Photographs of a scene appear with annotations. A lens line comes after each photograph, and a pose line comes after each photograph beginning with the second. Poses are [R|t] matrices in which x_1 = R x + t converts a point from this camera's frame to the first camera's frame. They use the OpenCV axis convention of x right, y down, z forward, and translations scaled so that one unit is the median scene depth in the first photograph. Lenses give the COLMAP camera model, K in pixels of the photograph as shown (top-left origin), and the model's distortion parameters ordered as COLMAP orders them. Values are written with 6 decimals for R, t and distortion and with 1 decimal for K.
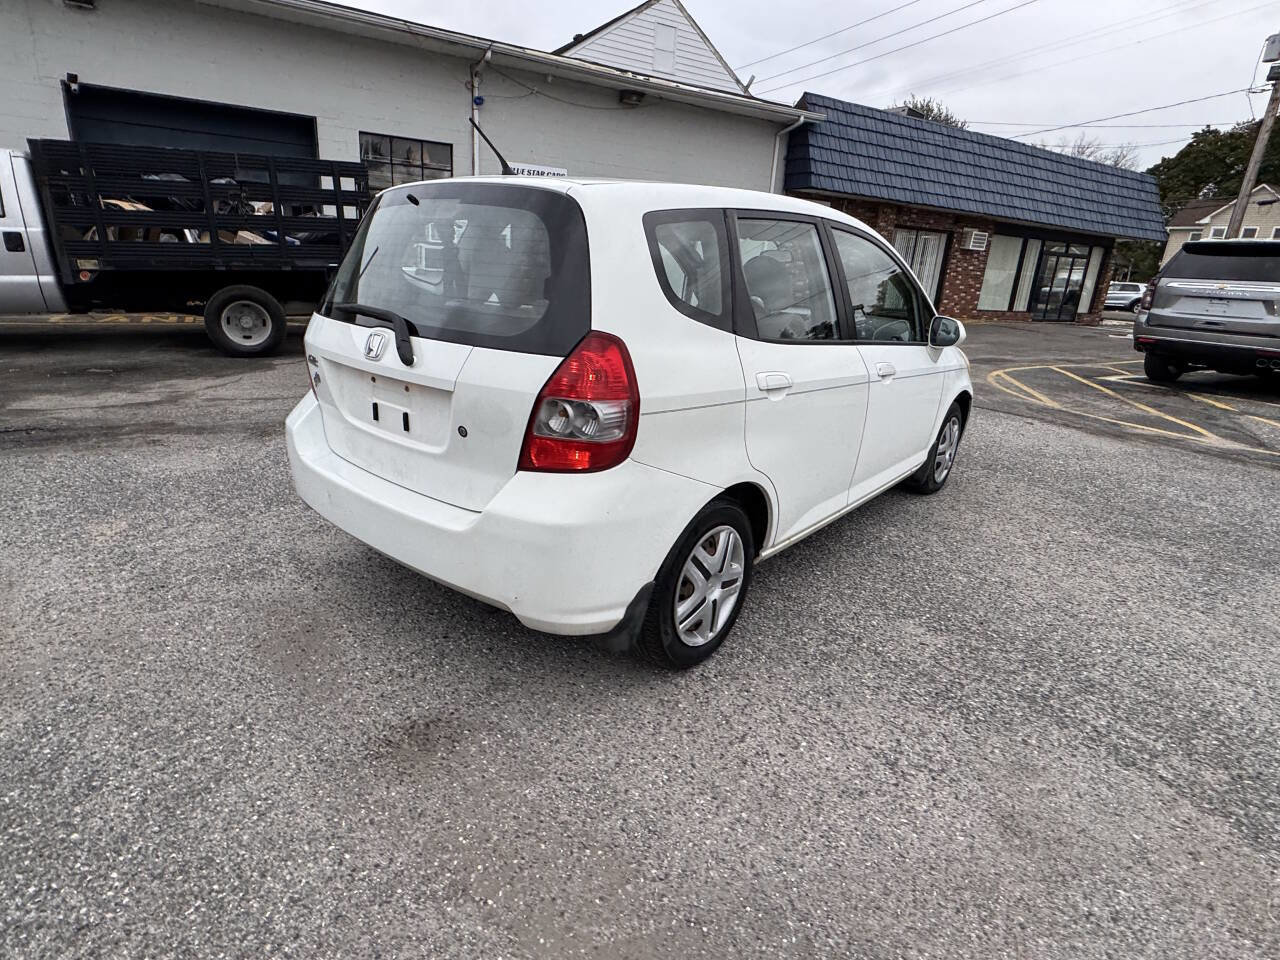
lens RADIAL K [[681.1, 0, 635.8], [0, 681.1, 480.6], [0, 0, 1]] dist [-0.002274, -0.000153]
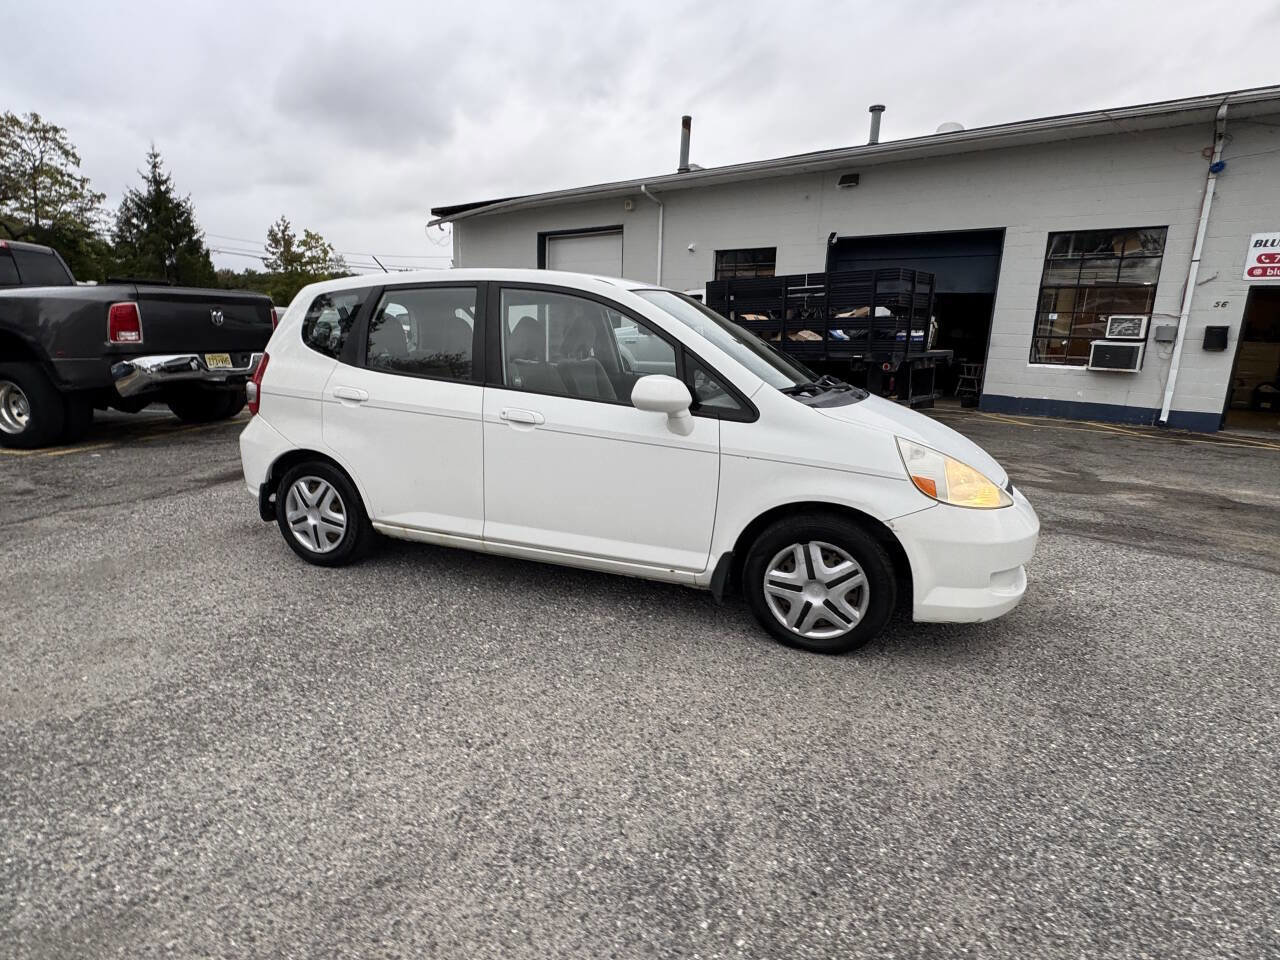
lens RADIAL K [[676.2, 0, 636.6], [0, 676.2, 473.9], [0, 0, 1]] dist [-0.000193, -0.000028]
pose [[0.330195, 0.151365, -0.931697, 0.804166], [-0.303943, 0.951537, 0.046871, -0.105357], [0.893639, 0.267706, 0.360200, 0.473949]]
